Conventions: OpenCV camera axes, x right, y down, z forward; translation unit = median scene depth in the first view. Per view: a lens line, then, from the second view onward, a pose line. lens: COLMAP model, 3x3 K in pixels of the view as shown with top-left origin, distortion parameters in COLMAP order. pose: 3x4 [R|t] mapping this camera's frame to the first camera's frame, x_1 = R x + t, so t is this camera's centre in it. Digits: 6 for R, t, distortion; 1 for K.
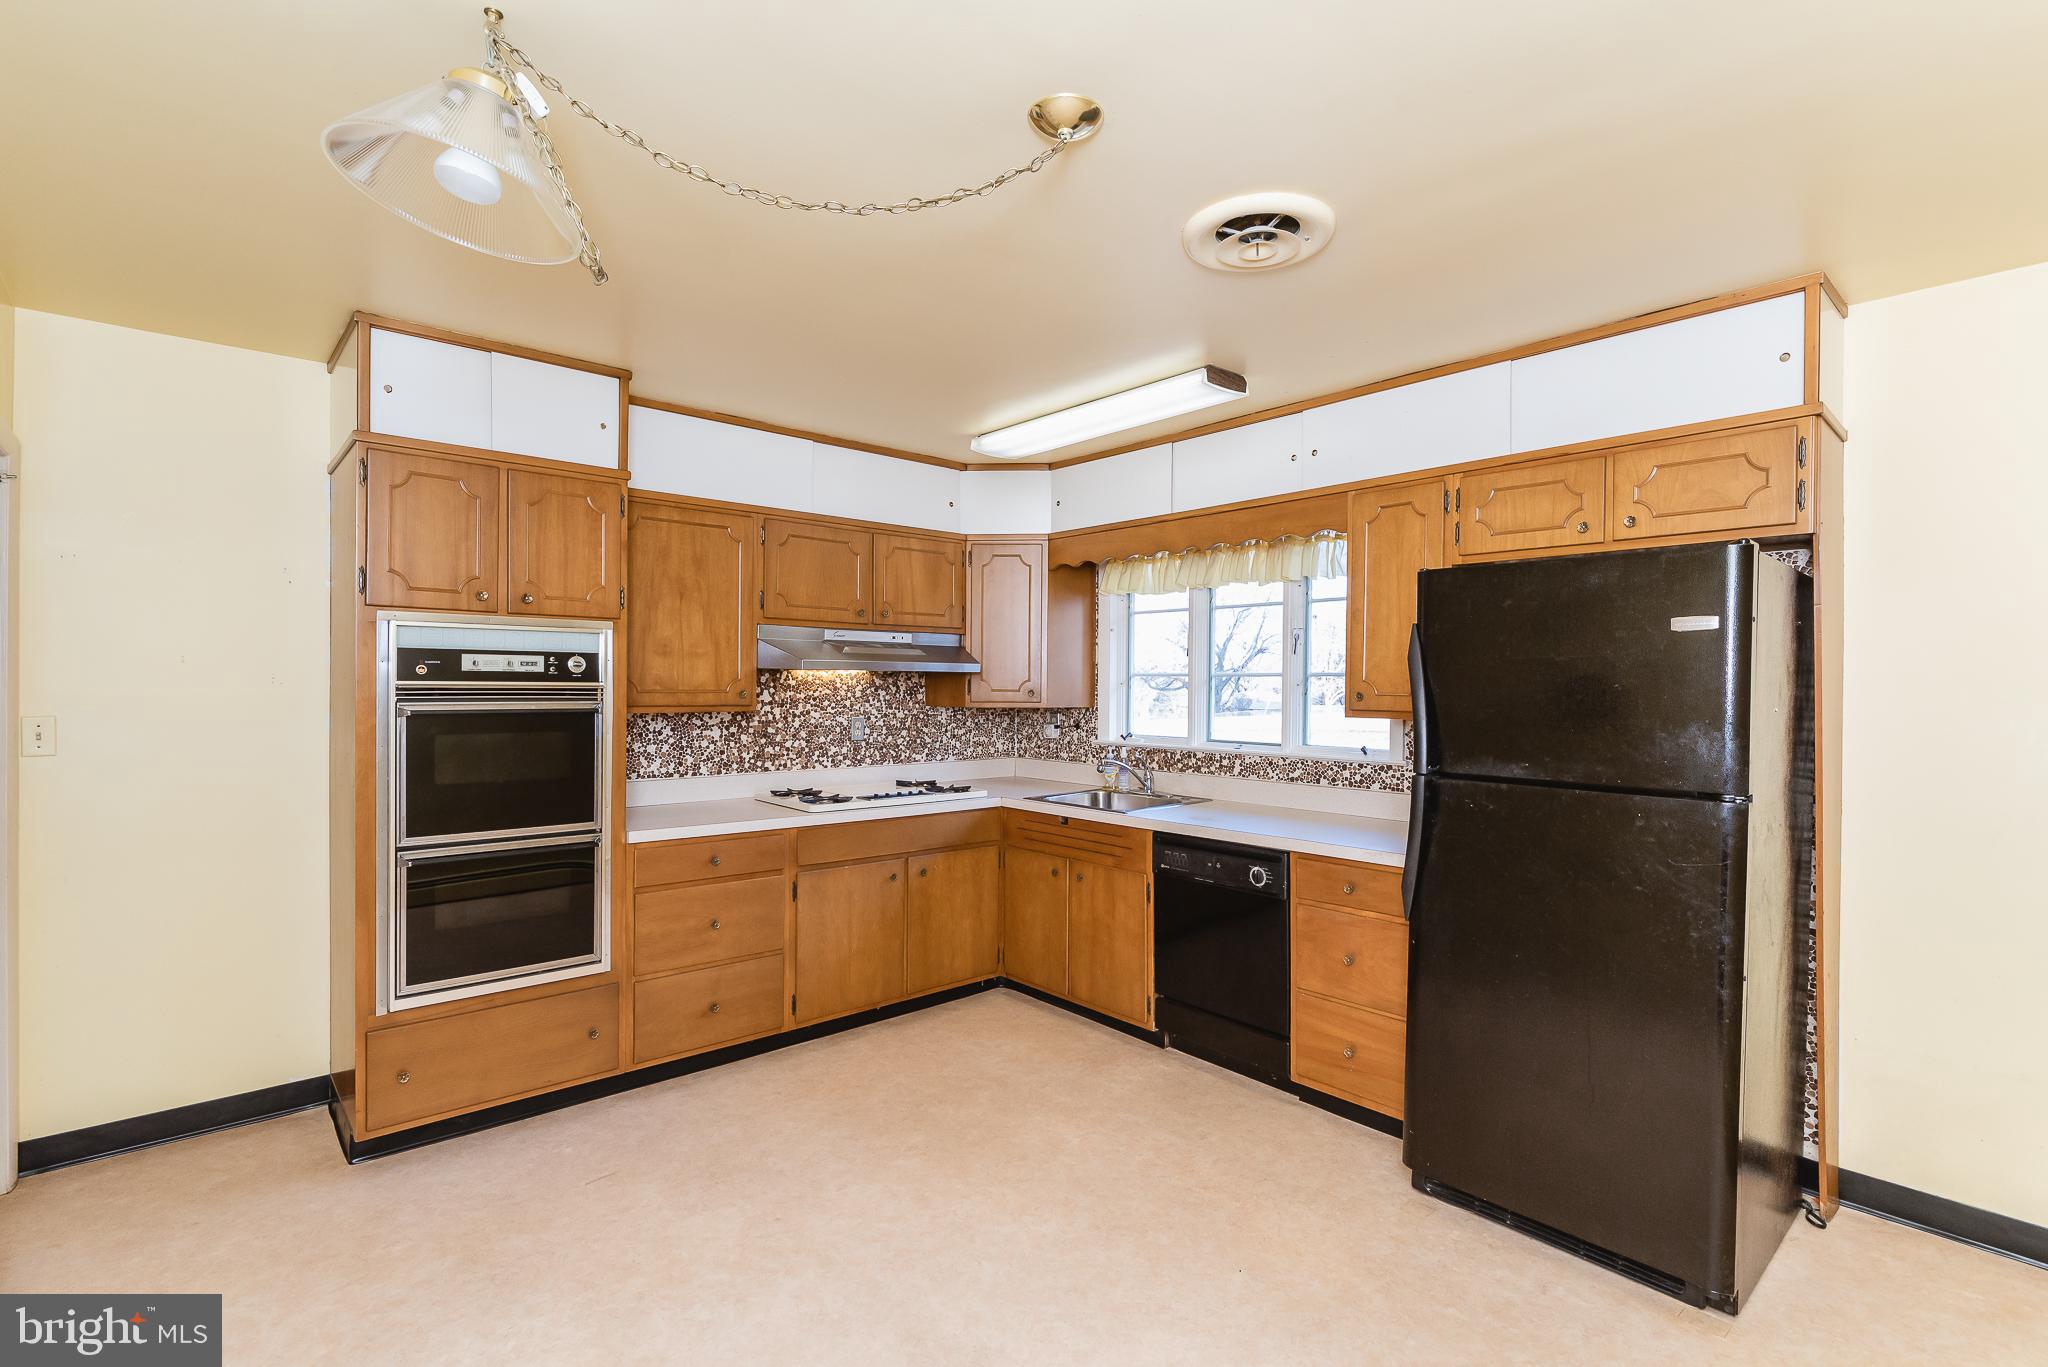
lens RADIAL K [[952.0, 0, 1024.0], [0, 952.0, 683.5], [0, 0, 1]] dist [-0.000705, -0.000019]
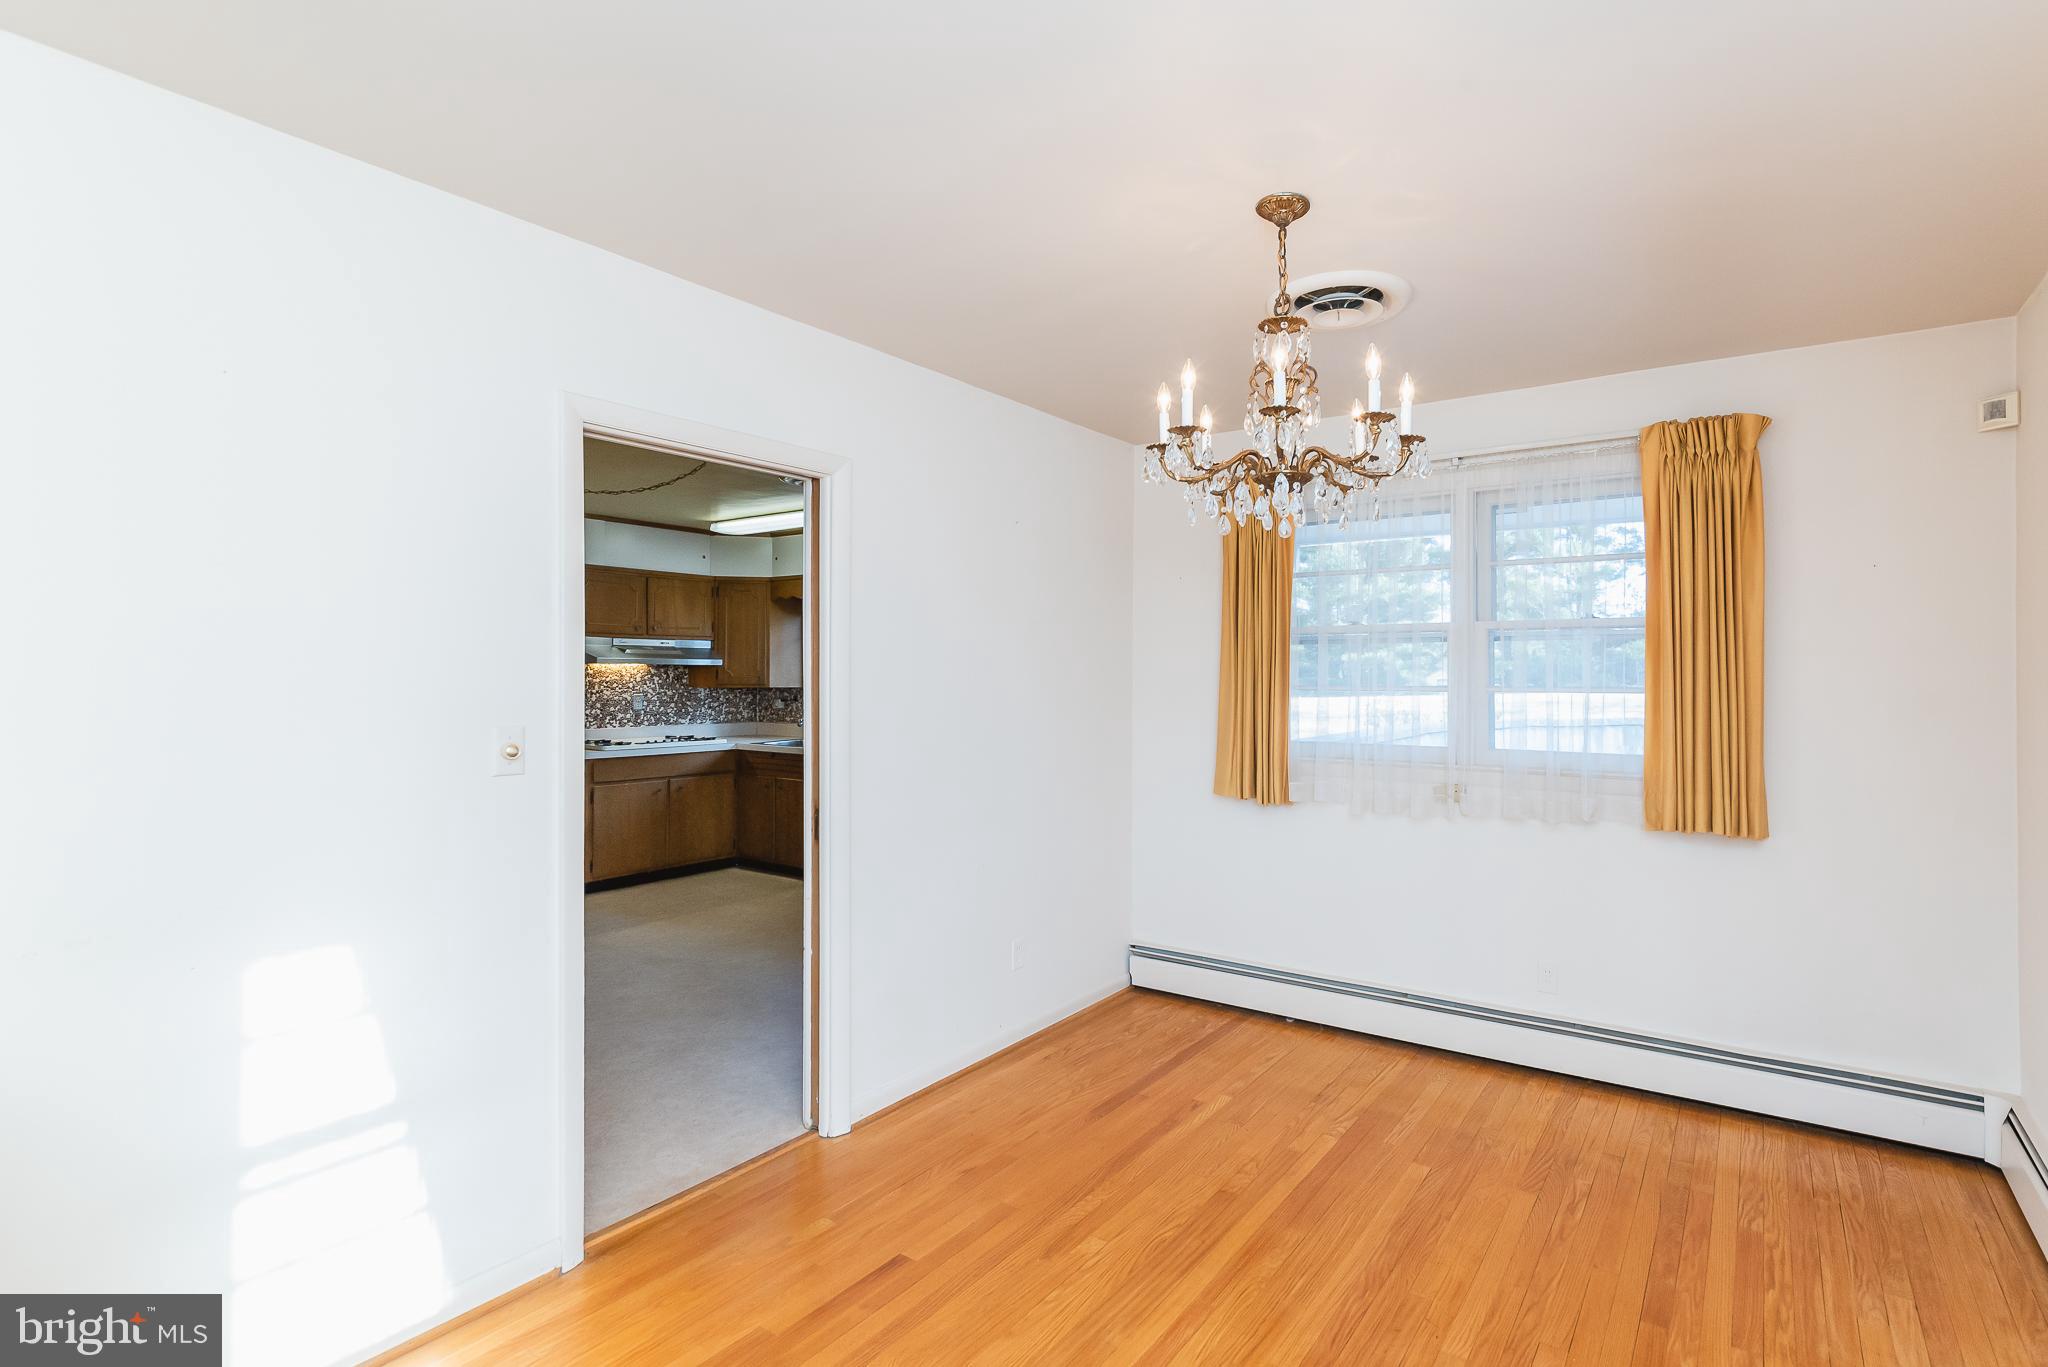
lens RADIAL K [[962.3, 0, 1128.3], [0, 962.3, 676.1], [0, 0, 1]] dist [0.001003, 0.000170]
pose [[0.964888, -0.003226, 0.262643, 0.199702], [0.002702, 0.999994, 0.002354, 0.004581], [-0.262649, -0.001561, 0.964890, -0.779437]]
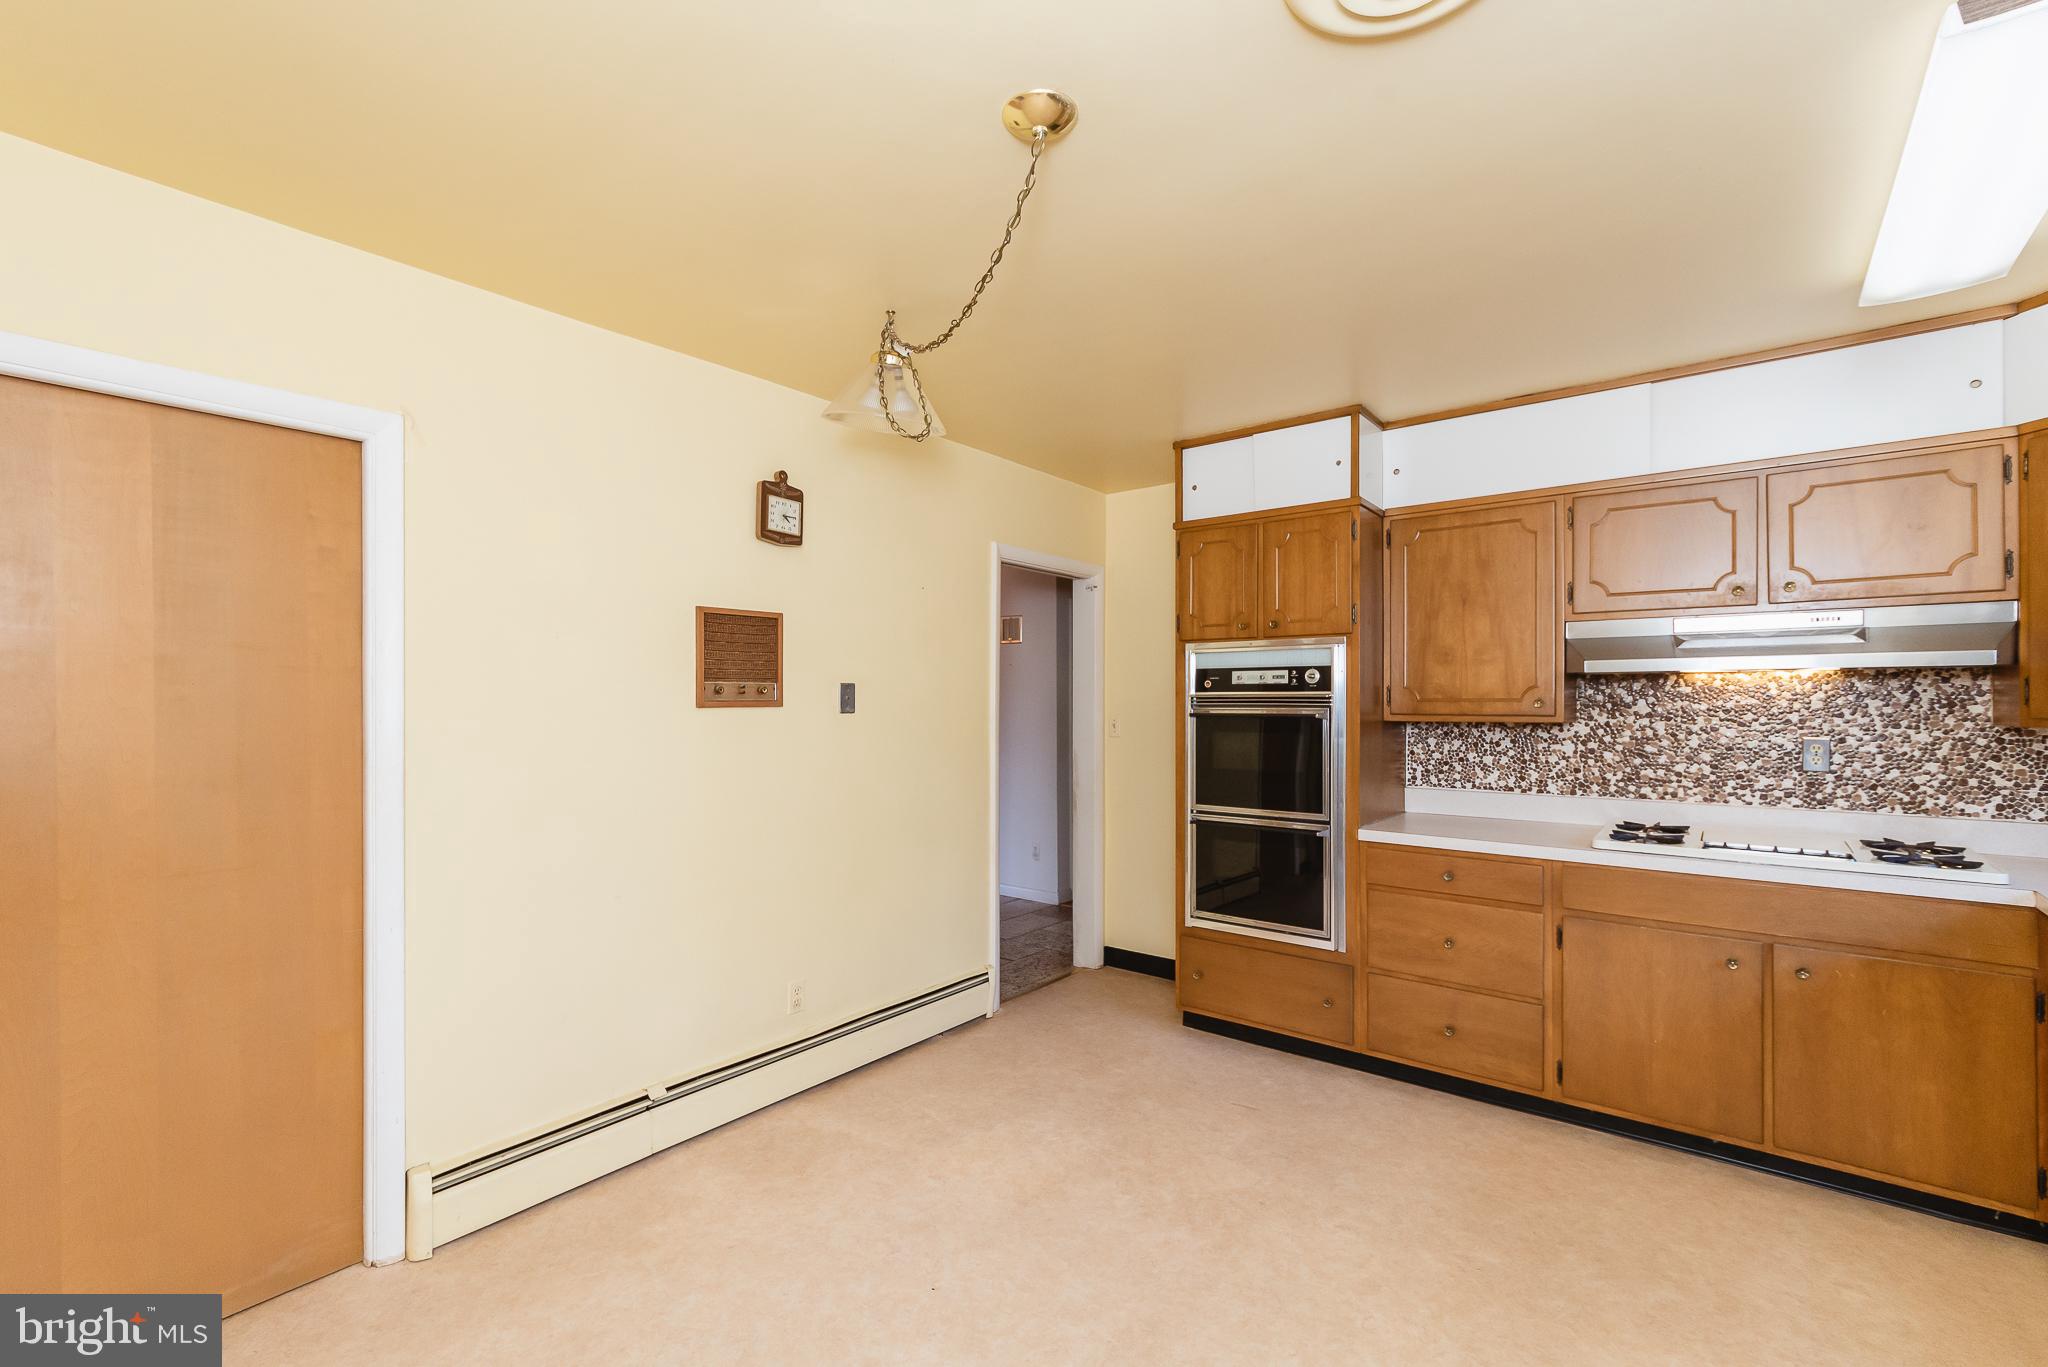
lens RADIAL K [[894.6, 0, 1021.2], [0, 894.6, 693.4], [0, 0, 1]] dist [0.001386, 0.000259]
pose [[0.164724, -0.015330, -0.986221, 0.414420], [0.002604, 0.999882, -0.015107, 0.012427], [0.986336, -0.000079, 0.164744, 0.358544]]
